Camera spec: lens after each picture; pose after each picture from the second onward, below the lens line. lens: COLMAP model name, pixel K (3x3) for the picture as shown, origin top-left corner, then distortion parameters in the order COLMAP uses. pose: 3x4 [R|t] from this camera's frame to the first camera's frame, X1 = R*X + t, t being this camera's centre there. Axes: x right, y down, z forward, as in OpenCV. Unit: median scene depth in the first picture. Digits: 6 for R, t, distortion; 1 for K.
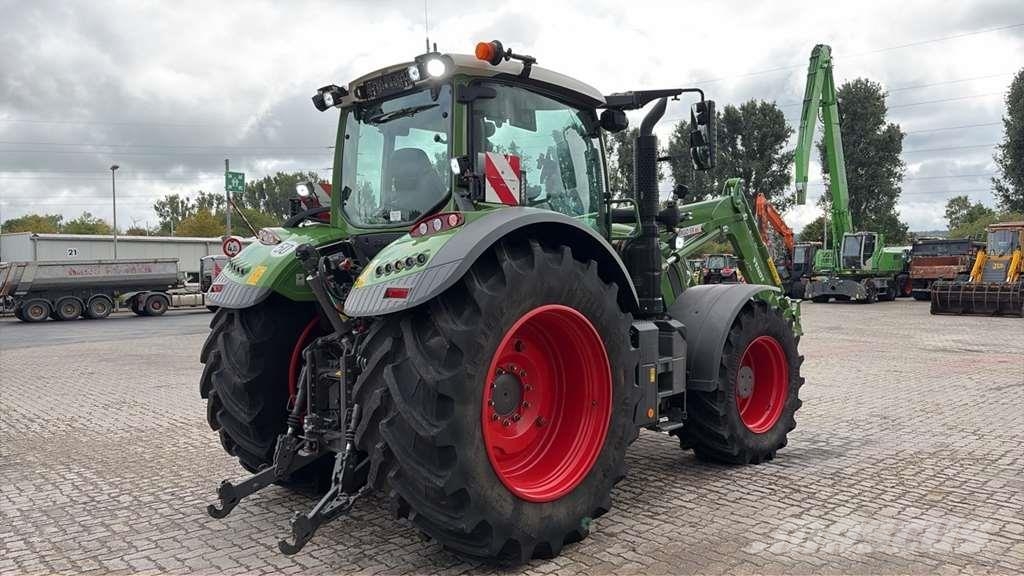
lens RADIAL K [[736.7, 0, 513.8], [0, 736.7, 294.8], [0, 0, 1]] dist [0.058209, -0.060252]
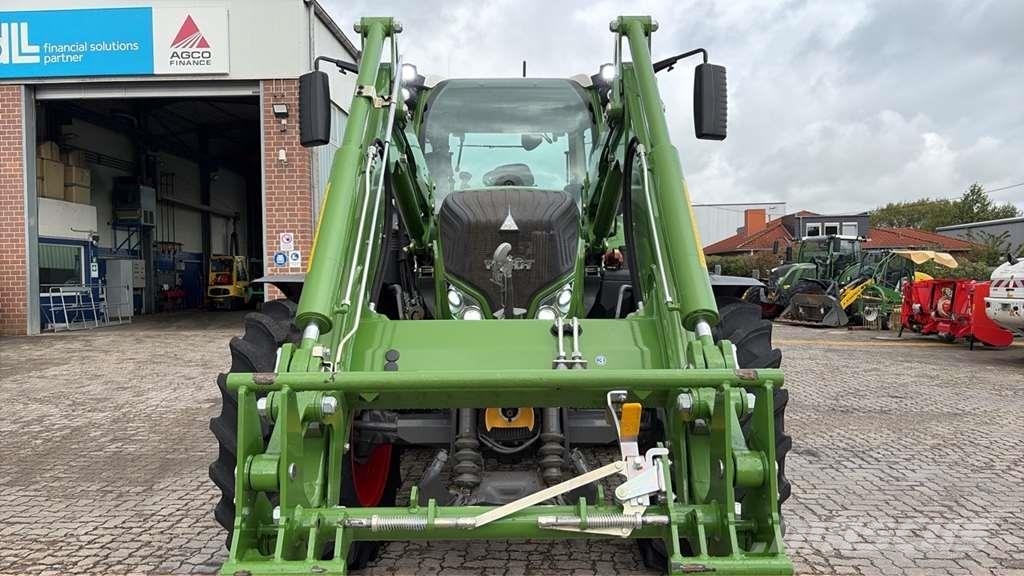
lens RADIAL K [[736.7, 0, 513.8], [0, 736.7, 290.0], [0, 0, 1]] dist [0.058209, -0.060252]
pose [[-0.715863, 0.027828, -0.697686, 0.749780], [-0.011392, 0.998607, 0.051519, -0.042578], [0.698148, 0.044829, -0.714548, 1.895115]]
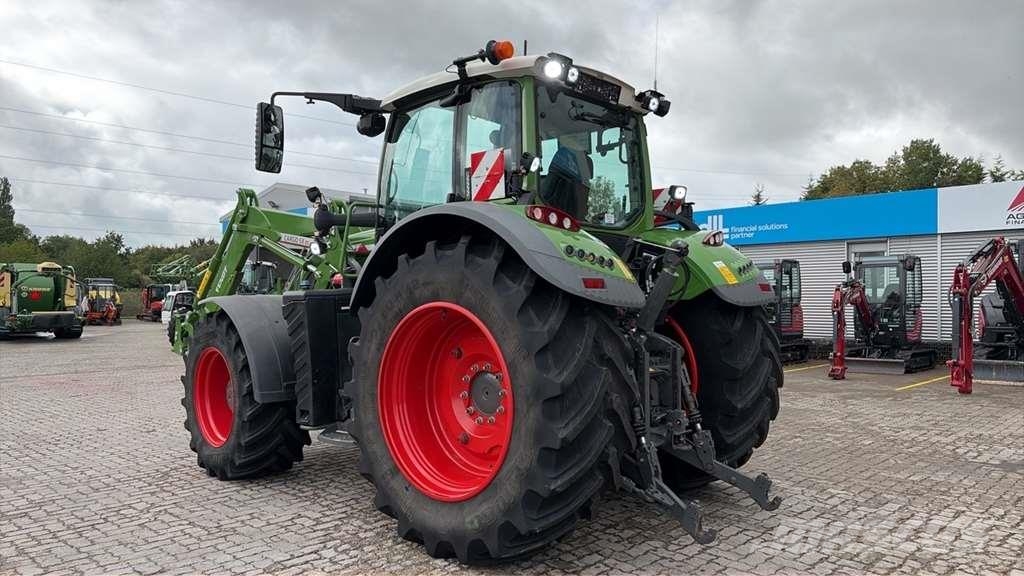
lens RADIAL K [[736.7, 0, 511.7], [0, 736.7, 291.9], [0, 0, 1]] dist [0.058209, -0.060252]
pose [[-0.029690, 0.016542, 0.999422, -1.118634], [0.035240, 0.999259, -0.015493, 0.007978], [-0.998938, 0.034760, -0.030251, 1.094779]]
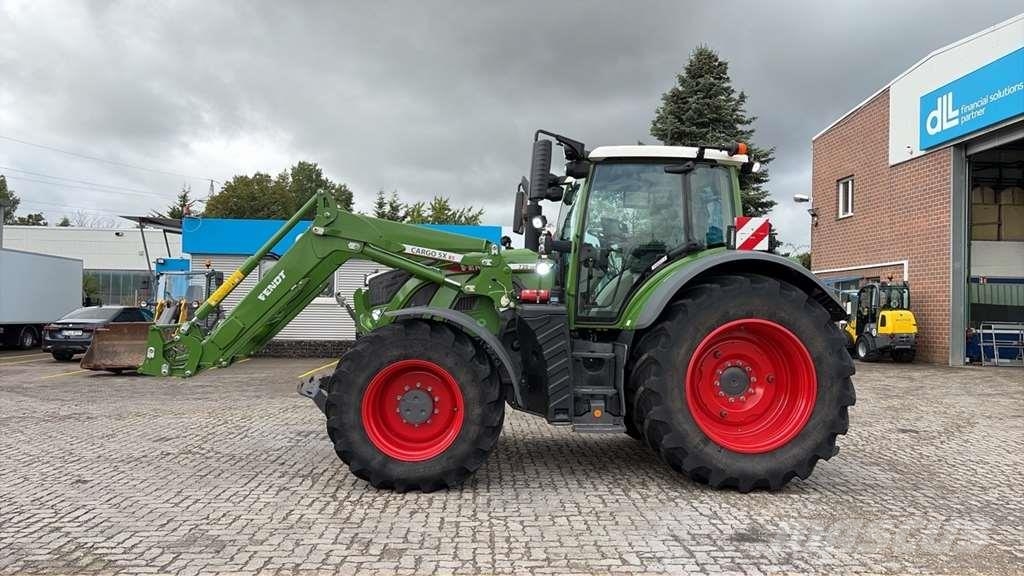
lens RADIAL K [[736.7, 0, 513.0], [0, 736.7, 294.9], [0, 0, 1]] dist [0.058209, -0.060252]
pose [[-0.754519, 0.005661, 0.656253, -0.804264], [0.011657, 0.999921, 0.004778, -0.044979], [-0.656174, 0.011255, -0.754525, 2.290459]]
